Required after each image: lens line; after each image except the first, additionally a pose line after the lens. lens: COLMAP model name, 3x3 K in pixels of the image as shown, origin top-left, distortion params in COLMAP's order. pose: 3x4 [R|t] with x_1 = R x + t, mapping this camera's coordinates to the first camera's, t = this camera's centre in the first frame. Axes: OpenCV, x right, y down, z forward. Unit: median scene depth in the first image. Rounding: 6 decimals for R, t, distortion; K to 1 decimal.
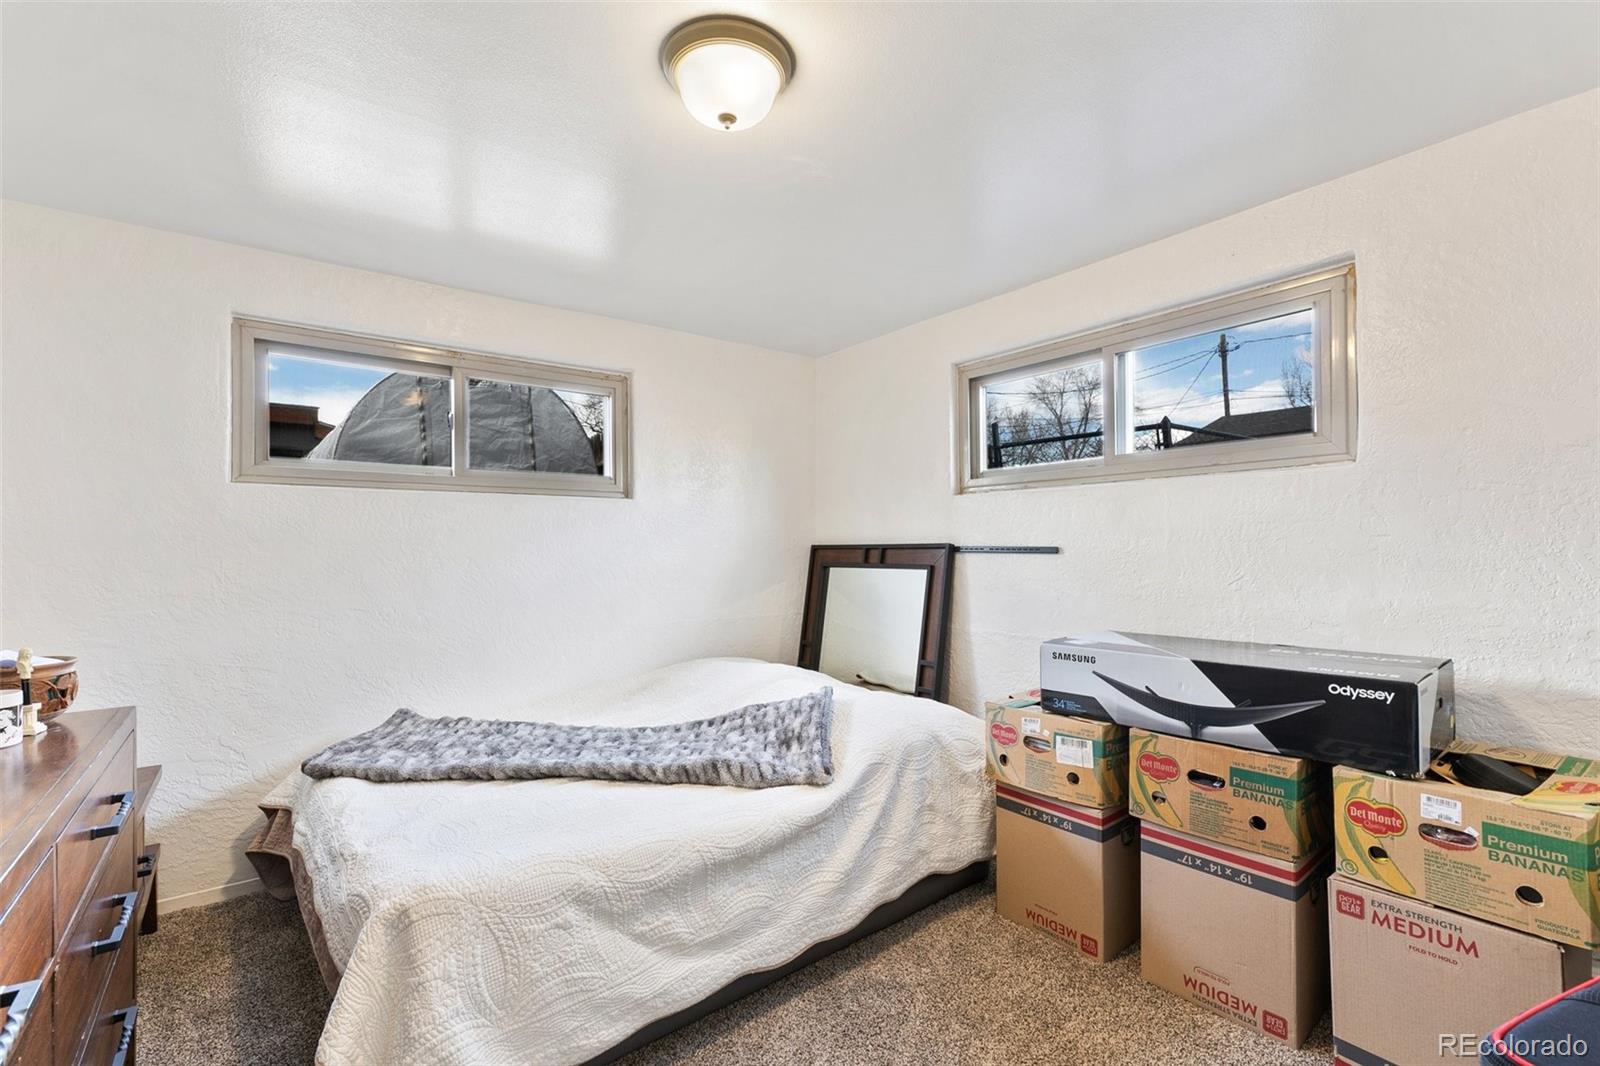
lens RADIAL K [[716.0, 0, 802.3], [0, 716.0, 543.6], [0, 0, 1]] dist [0.000273, -0.000138]
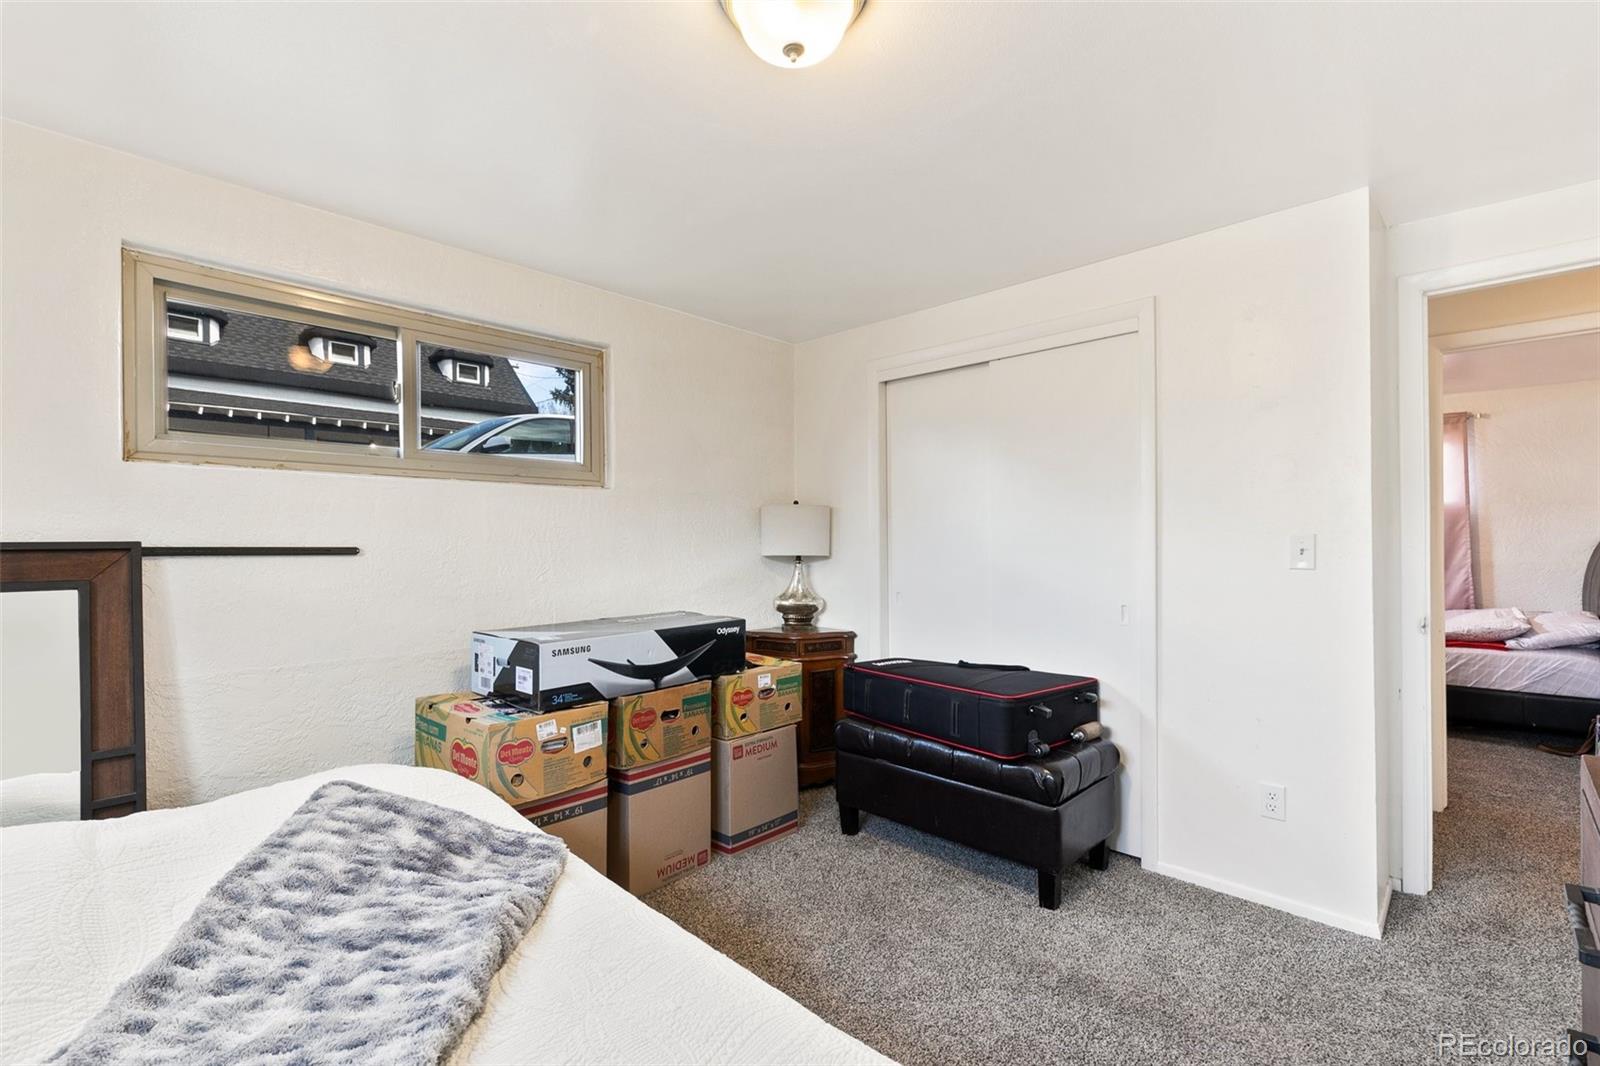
lens RADIAL K [[716.0, 0, 803.5], [0, 716.0, 535.8], [0, 0, 1]] dist [0.000273, -0.000138]
pose [[-0.165909, 0.016623, 0.986001, -0.802165], [0.001266, 0.999861, -0.016643, 0.008236], [-0.986140, -0.001513, -0.165907, 0.930885]]
